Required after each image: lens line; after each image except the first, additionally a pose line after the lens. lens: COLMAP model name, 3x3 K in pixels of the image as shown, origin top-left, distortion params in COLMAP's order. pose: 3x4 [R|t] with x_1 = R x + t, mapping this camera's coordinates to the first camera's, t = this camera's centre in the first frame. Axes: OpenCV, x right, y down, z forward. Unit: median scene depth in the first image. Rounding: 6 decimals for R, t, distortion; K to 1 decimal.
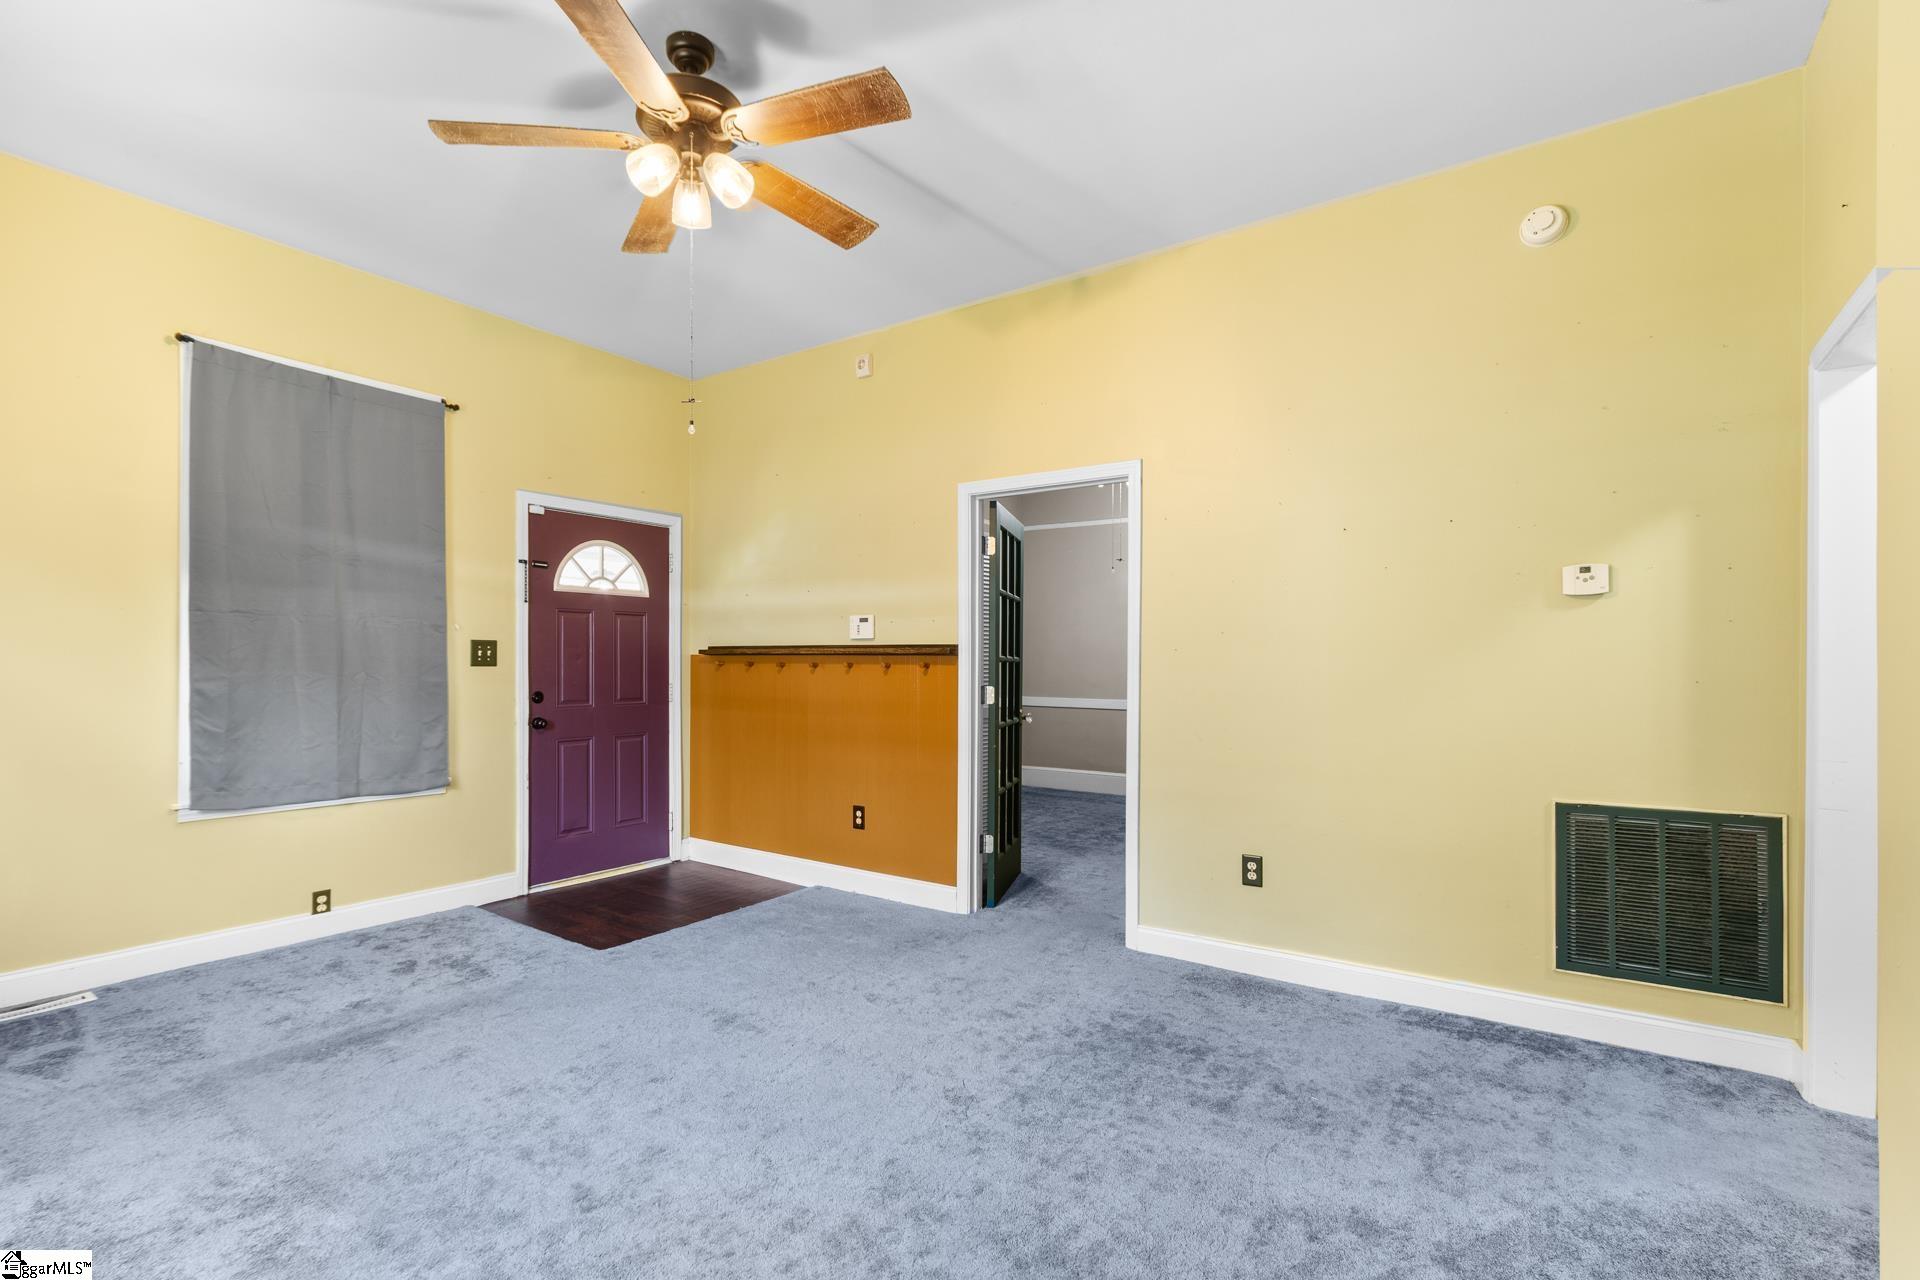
lens RADIAL K [[887.5, 0, 961.5], [0, 887.5, 674.7], [0, 0, 1]] dist [0.003025, -0.001739]
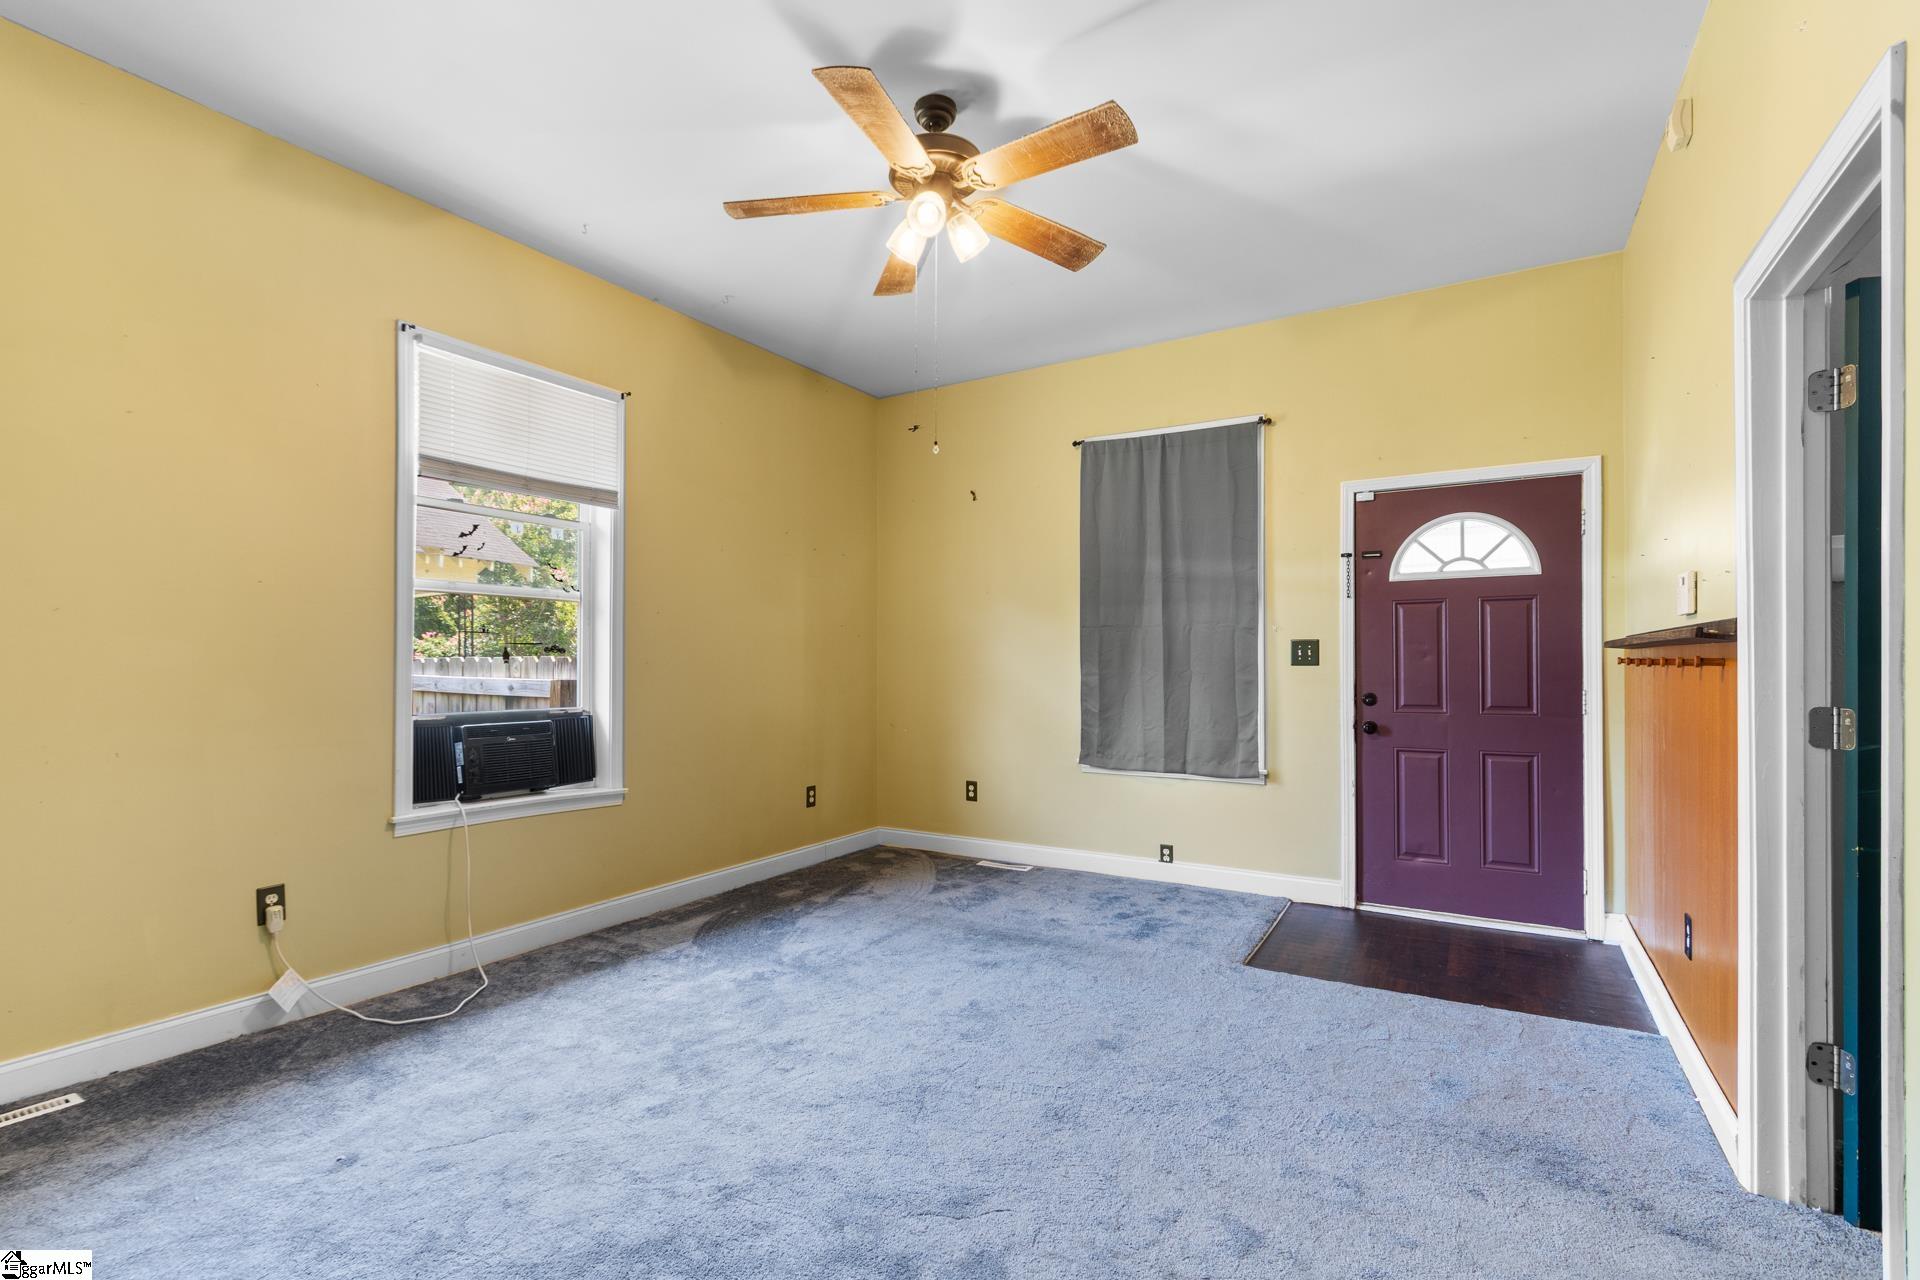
lens RADIAL K [[887.5, 0, 925.5], [0, 887.5, 664.7], [0, 0, 1]] dist [0.003025, -0.001739]
pose [[0.037913, -0.002889, -0.999277, 0.468345], [-0.011536, 0.999928, -0.003329, -0.001963], [0.999214, 0.011654, 0.037877, 0.553063]]
